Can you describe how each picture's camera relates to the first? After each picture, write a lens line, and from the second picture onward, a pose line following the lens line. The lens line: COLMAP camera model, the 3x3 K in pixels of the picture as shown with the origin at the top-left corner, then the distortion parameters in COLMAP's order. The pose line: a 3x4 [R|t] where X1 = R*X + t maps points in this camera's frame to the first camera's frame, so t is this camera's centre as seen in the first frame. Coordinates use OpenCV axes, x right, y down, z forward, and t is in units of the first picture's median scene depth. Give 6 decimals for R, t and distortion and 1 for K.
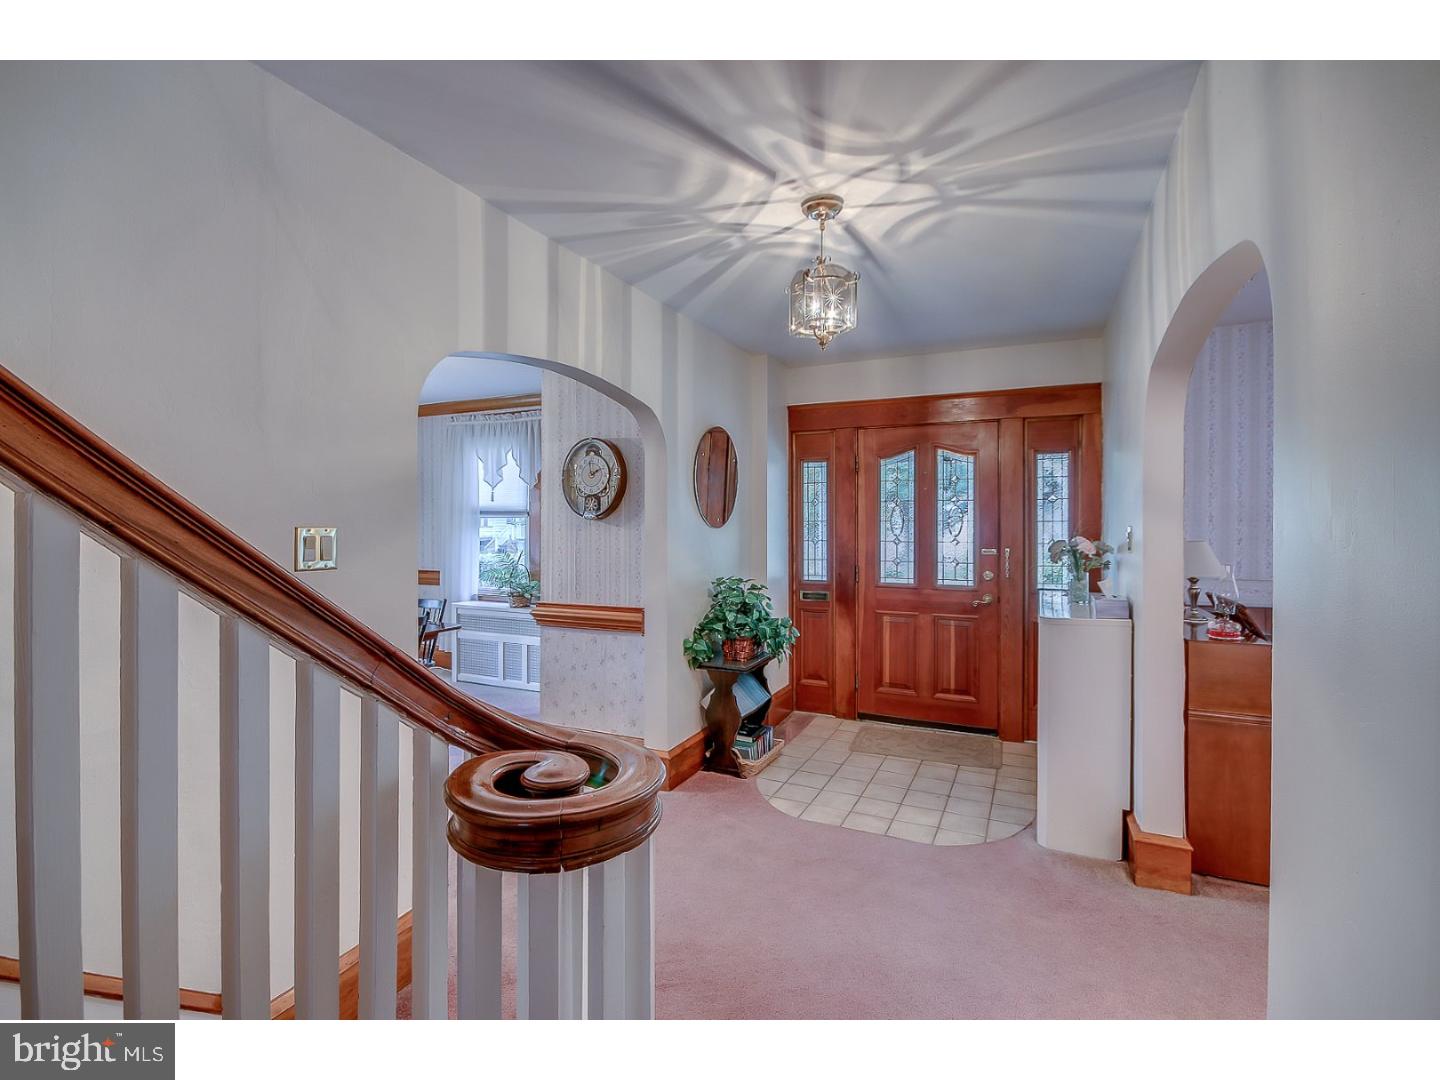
lens RADIAL K [[686.1, 0, 713.7], [0, 686.1, 524.3], [0, 0, 1]] dist [-0.001879, -0.000385]
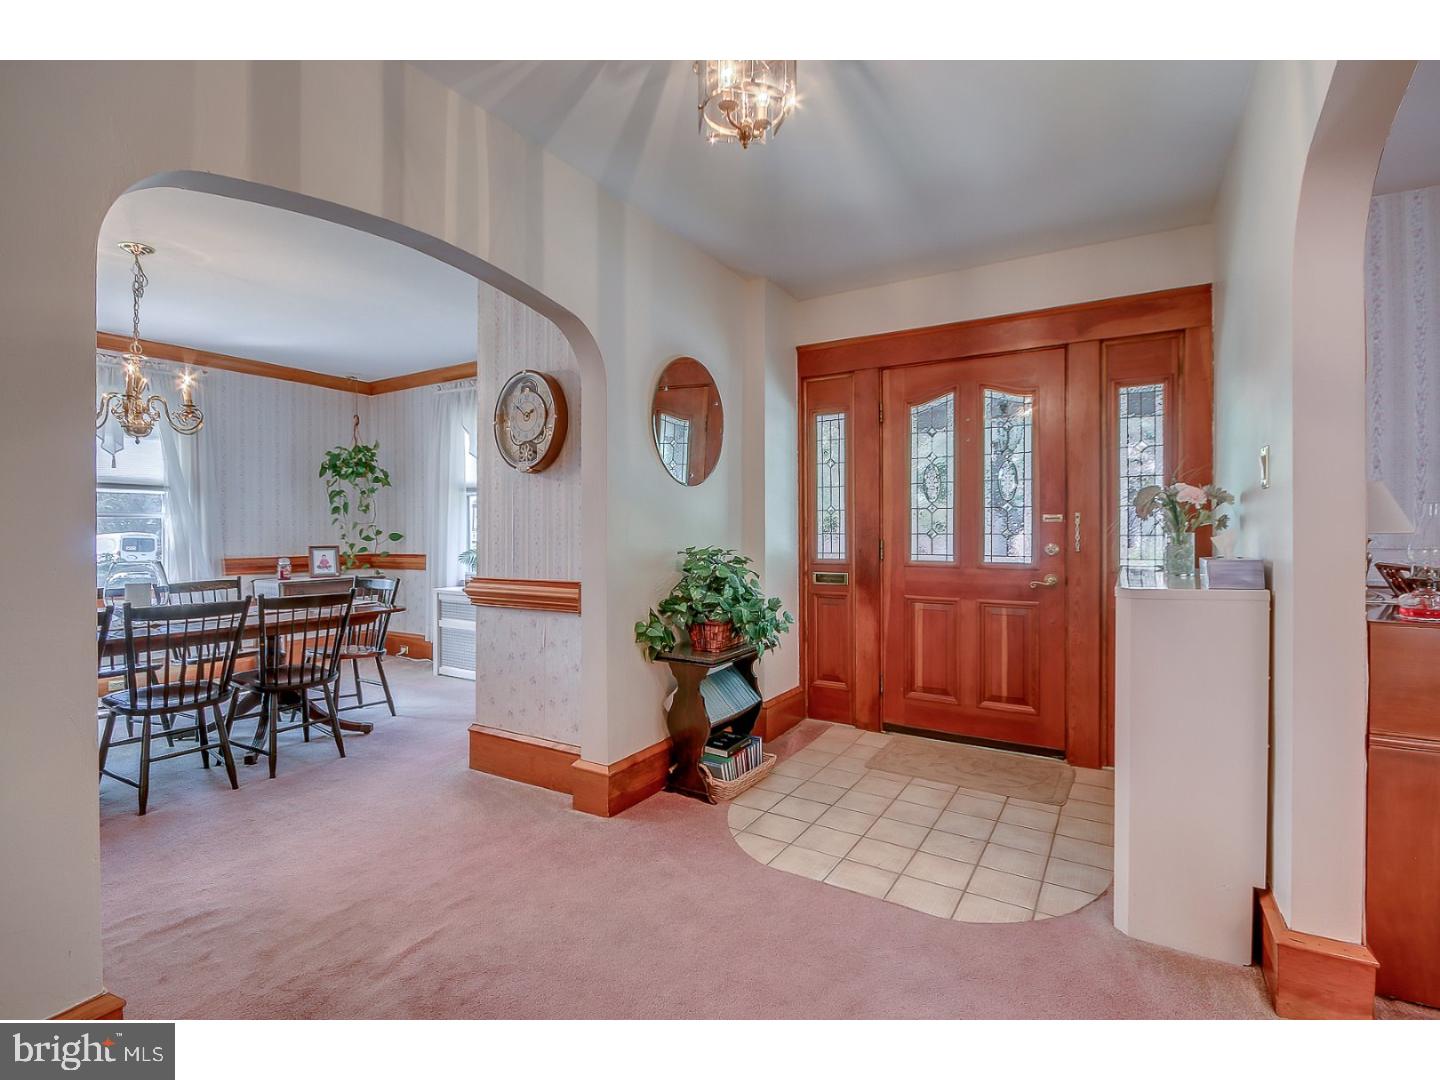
lens RADIAL K [[679.3, 0, 704.7], [0, 679.3, 533.0], [0, 0, 1]] dist [0.004472, -0.010403]
pose [[0.993113, -0.002610, -0.117132, 0.121724], [0.002996, 0.999991, 0.003111, 0.061890], [0.117123, -0.003441, 0.993111, 0.234841]]
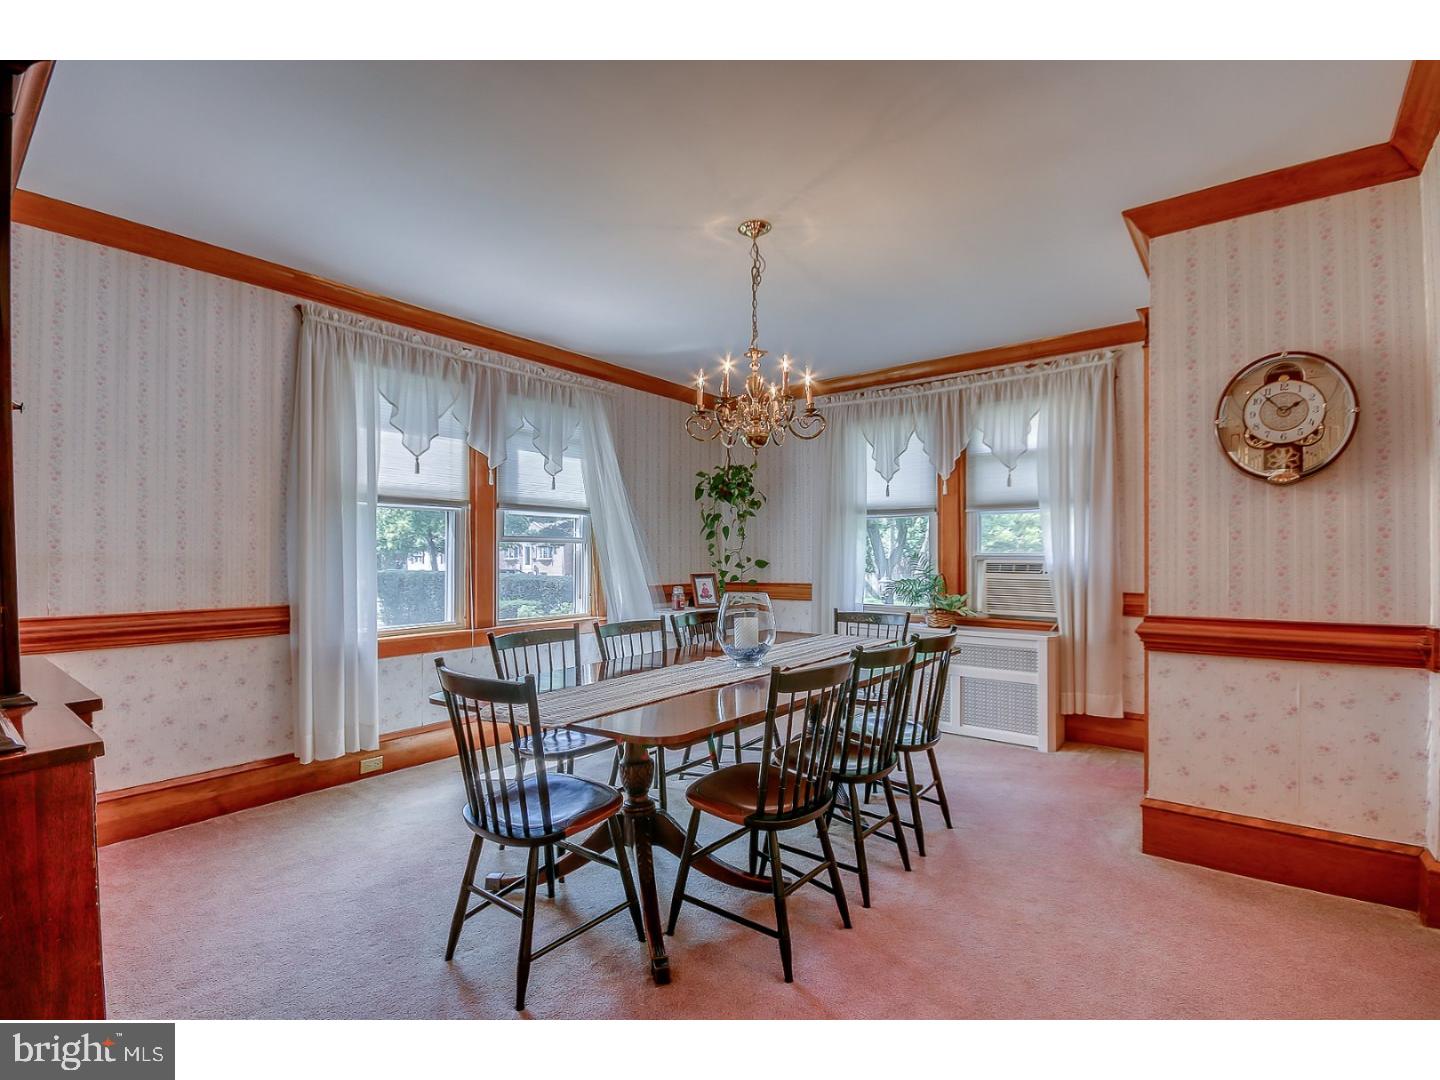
lens RADIAL K [[678.0, 0, 706.7], [0, 678.0, 552.4], [0, 0, 1]] dist [0.000346, -0.007624]
pose [[0.970368, -0.004153, -0.241596, -0.538595], [0.002504, 0.999971, -0.007134, 0.059130], [0.241619, 0.006318, 0.970351, 0.275902]]
